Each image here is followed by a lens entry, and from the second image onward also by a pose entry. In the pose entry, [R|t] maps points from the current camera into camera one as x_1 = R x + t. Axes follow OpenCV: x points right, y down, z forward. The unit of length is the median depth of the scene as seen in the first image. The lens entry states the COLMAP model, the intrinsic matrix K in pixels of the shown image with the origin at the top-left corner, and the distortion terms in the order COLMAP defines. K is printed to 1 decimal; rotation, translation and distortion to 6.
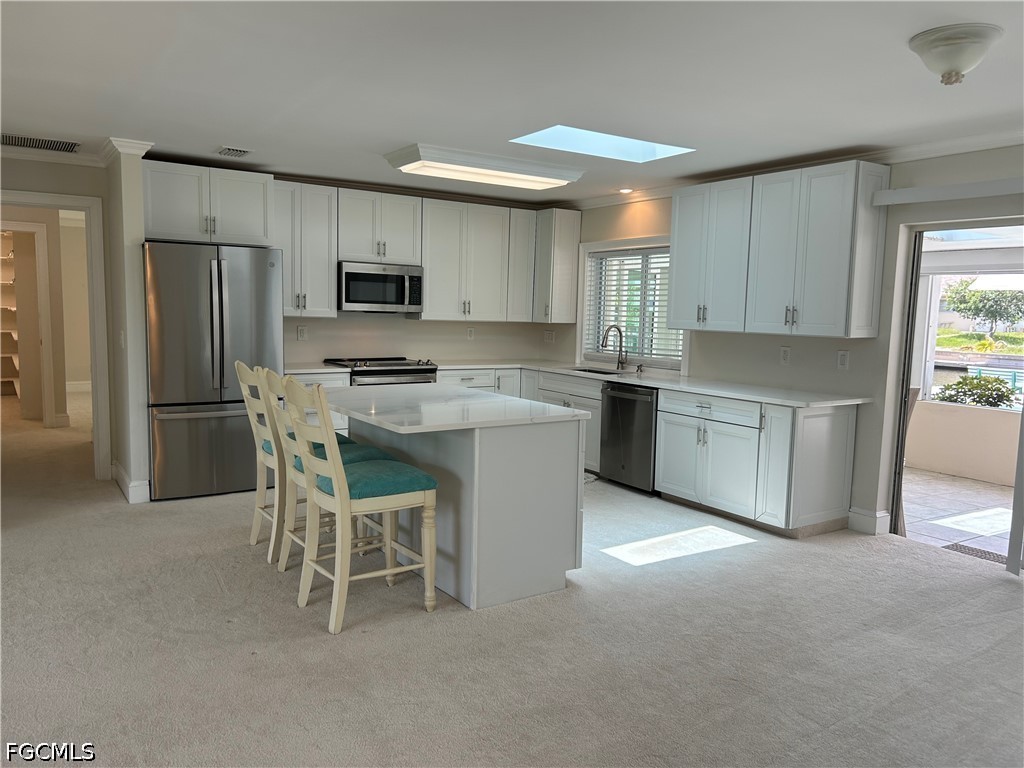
lens RADIAL K [[769.3, 0, 517.0], [0, 769.3, 392.2], [0, 0, 1]] dist [0.059541, -0.066836]
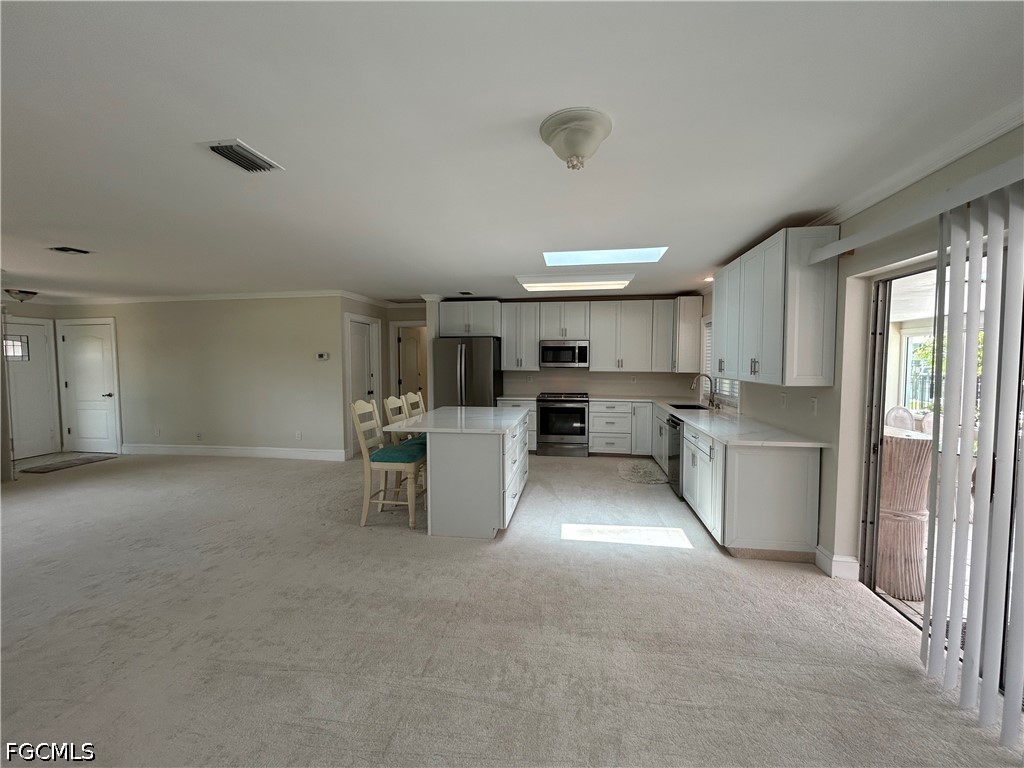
lens RADIAL K [[417.8, 0, 511.4], [0, 417.8, 380.6], [0, 0, 1]] dist [0.001214, 0.000453]
pose [[0.734510, 0.007441, -0.678558, 0.507419], [-0.056288, 0.997162, -0.049995, -0.023807], [0.676260, 0.074916, 0.732844, 0.277896]]
